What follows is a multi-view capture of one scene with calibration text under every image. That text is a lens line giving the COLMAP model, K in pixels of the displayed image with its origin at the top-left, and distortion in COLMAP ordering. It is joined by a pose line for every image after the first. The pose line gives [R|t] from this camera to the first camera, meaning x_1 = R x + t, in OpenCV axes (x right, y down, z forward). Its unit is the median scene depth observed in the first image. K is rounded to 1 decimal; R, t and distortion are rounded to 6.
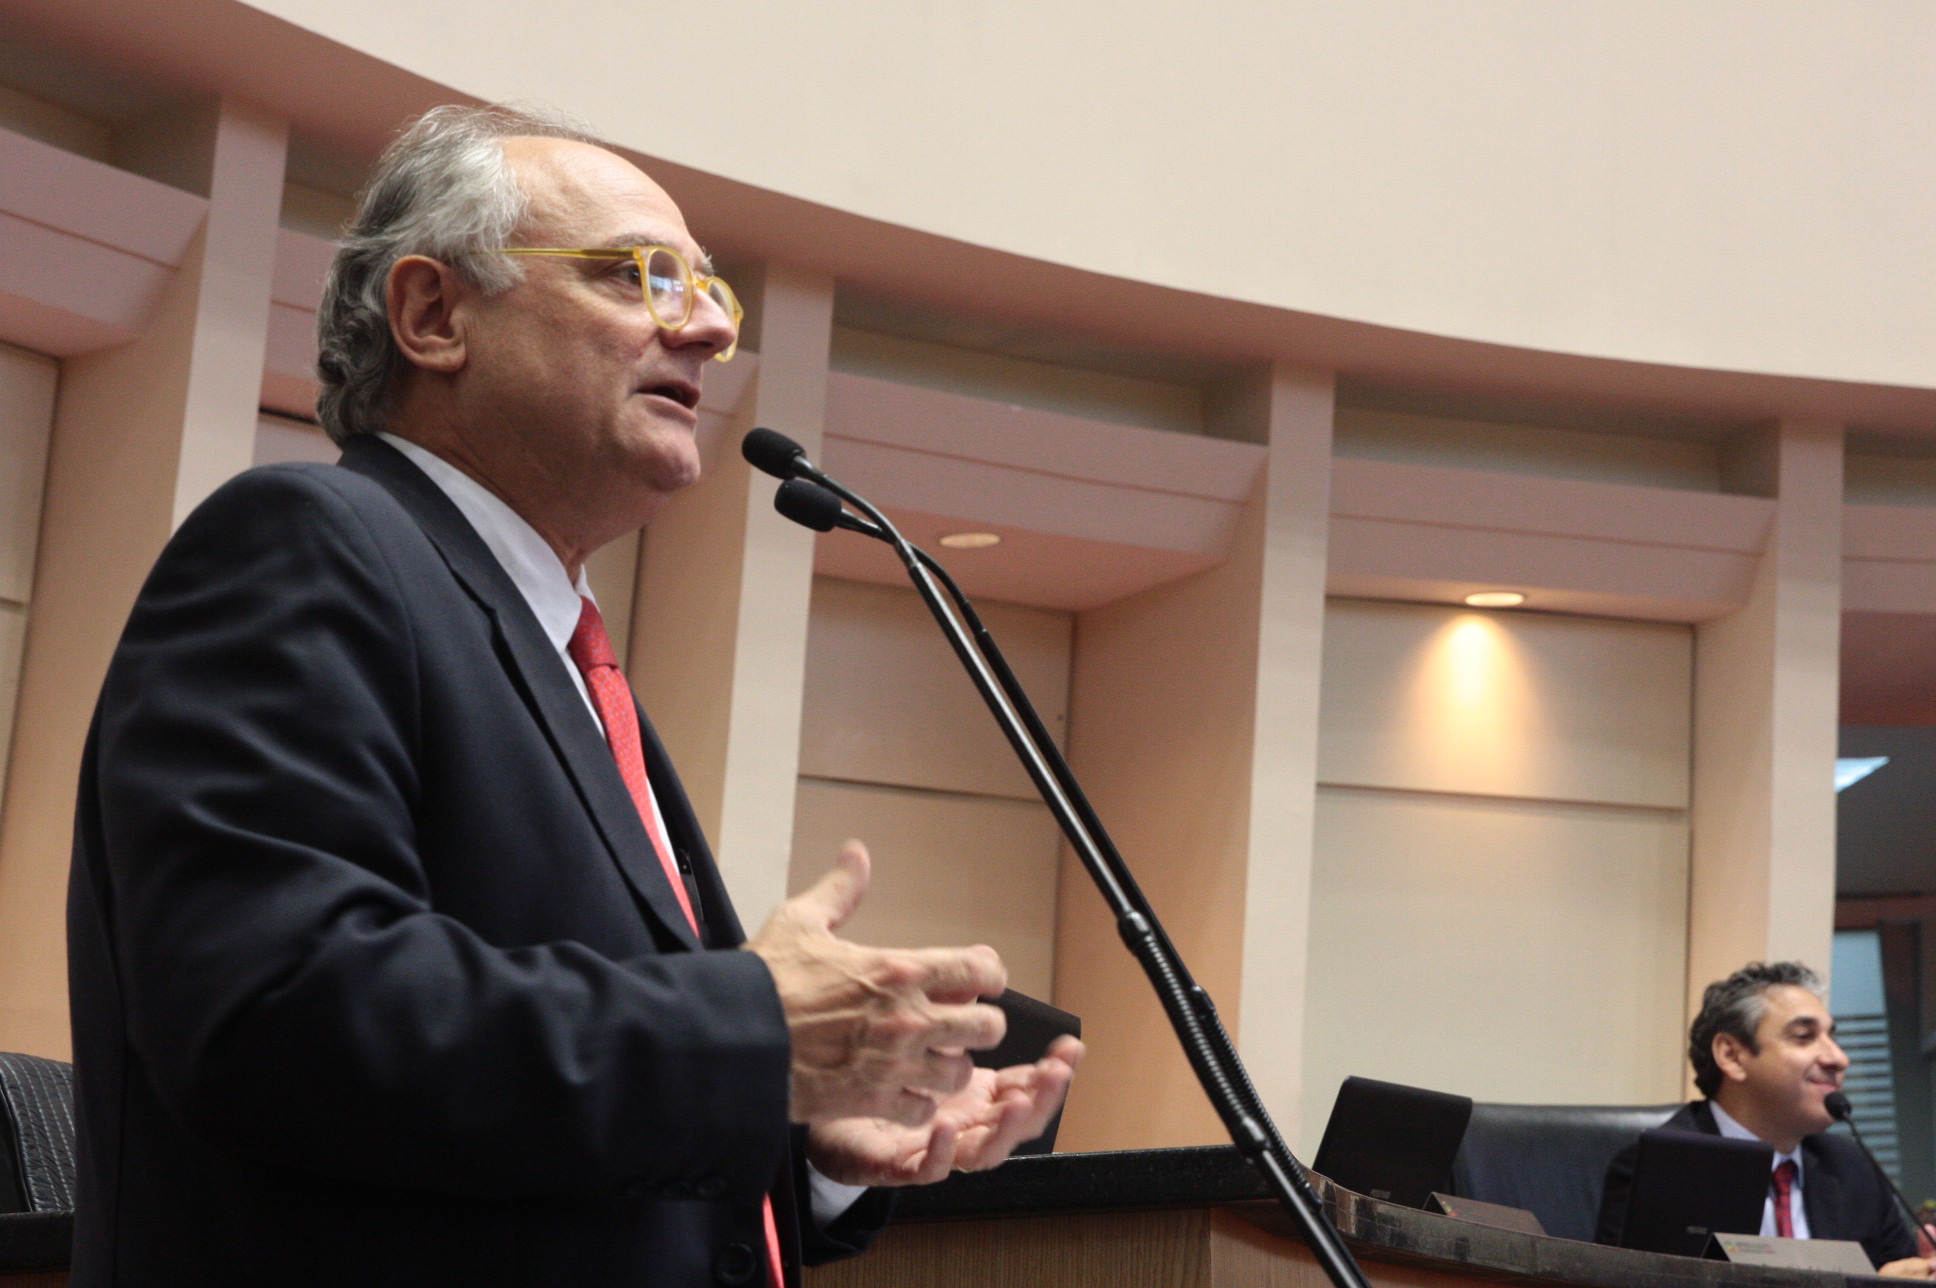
lens RADIAL K [[4694.0, 0, 968.0], [0, 4694.0, 644.0], [0, 0, 1]] dist [0.288323, -0.104212]
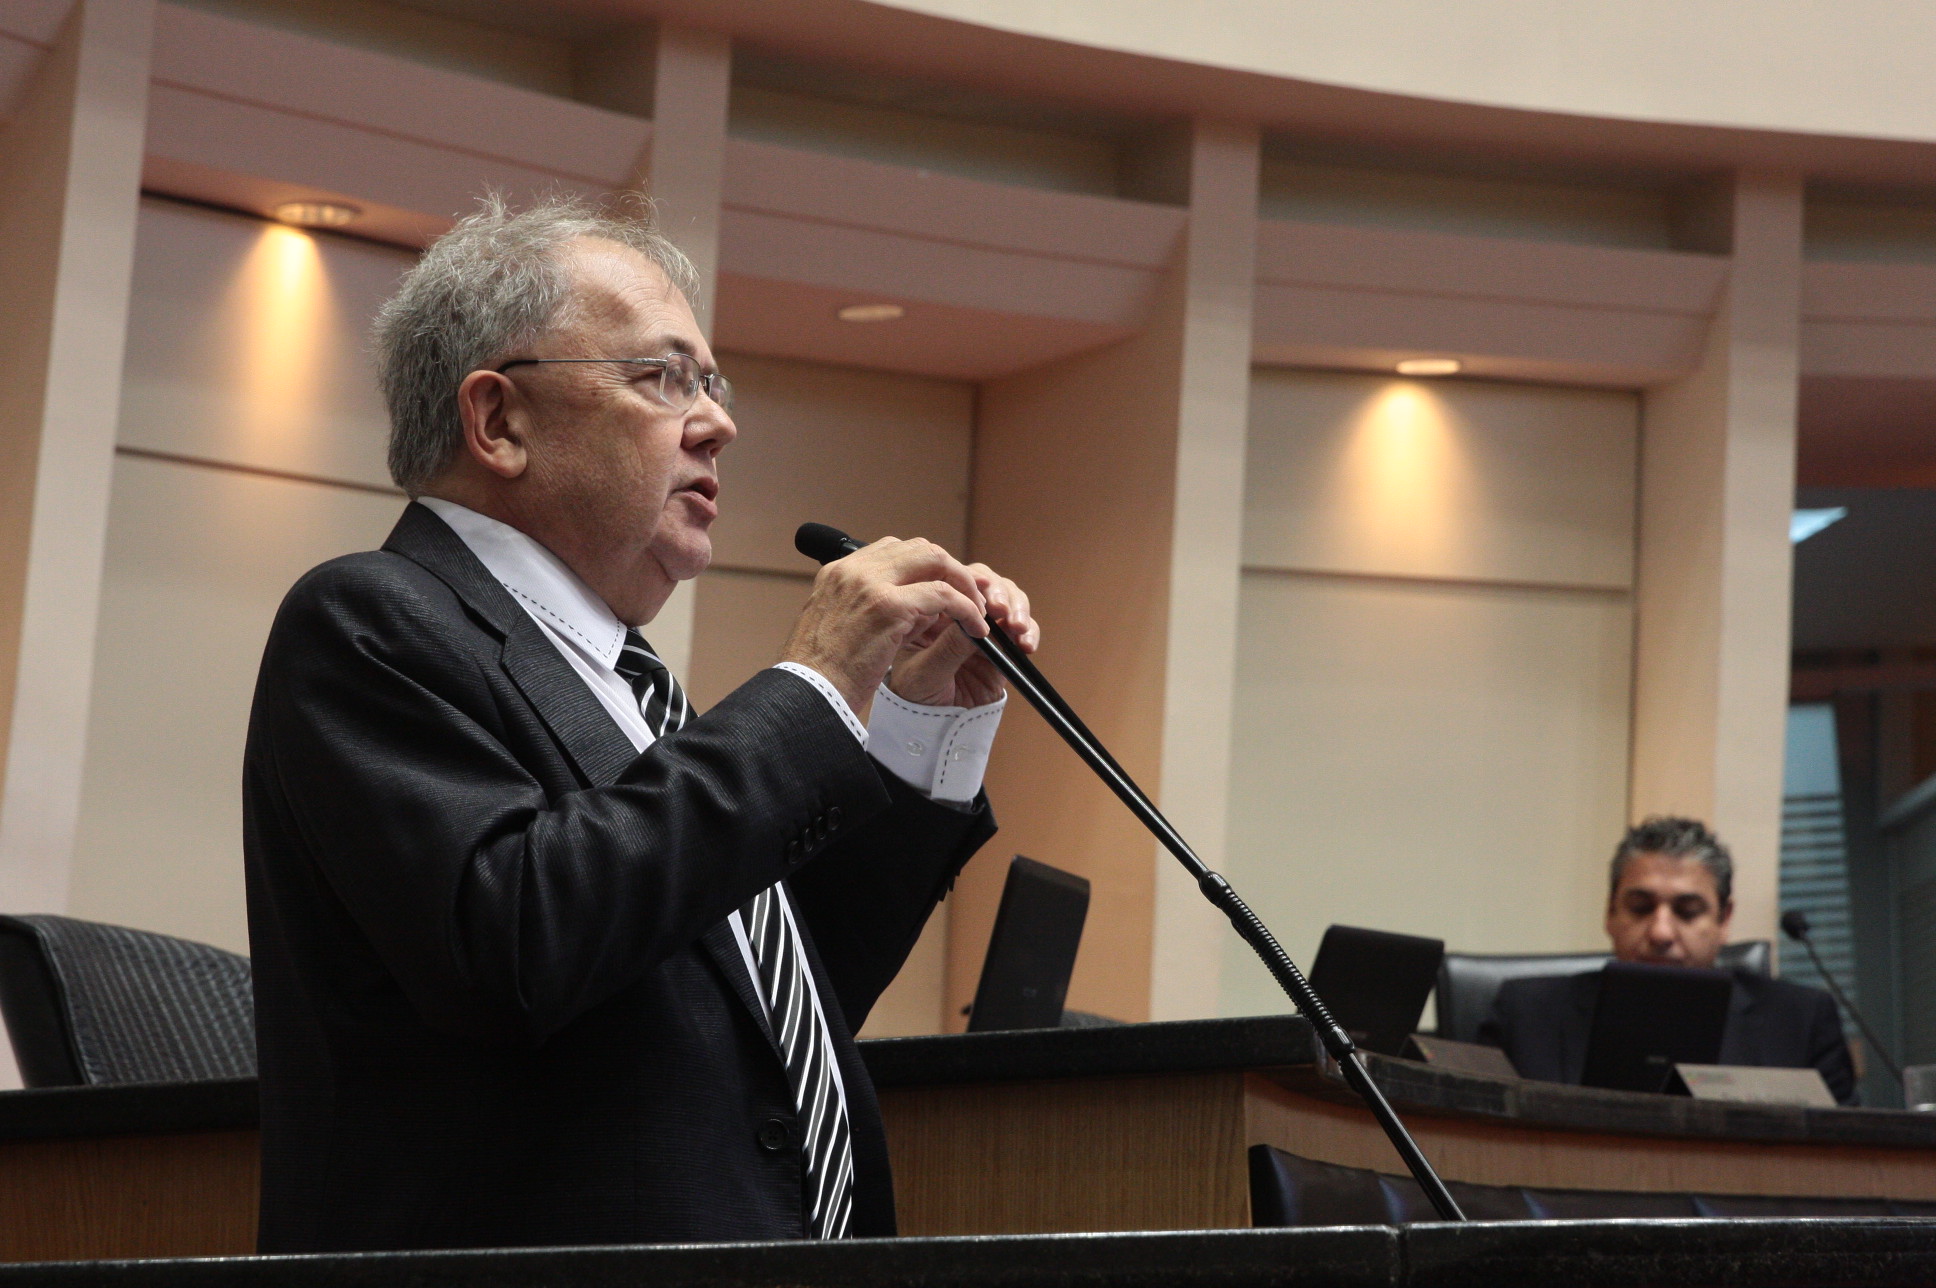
lens RADIAL K [[5699.8, 0, 968.0], [0, 5699.8, 644.0], [0, 0, 1]] dist [-0.029602, 15.702872]
pose [[0.999159, -0.004631, 0.040735, -0.025392], [0.002181, 0.998197, 0.059987, -0.023069], [-0.040940, -0.059848, 0.997368, -0.122988]]
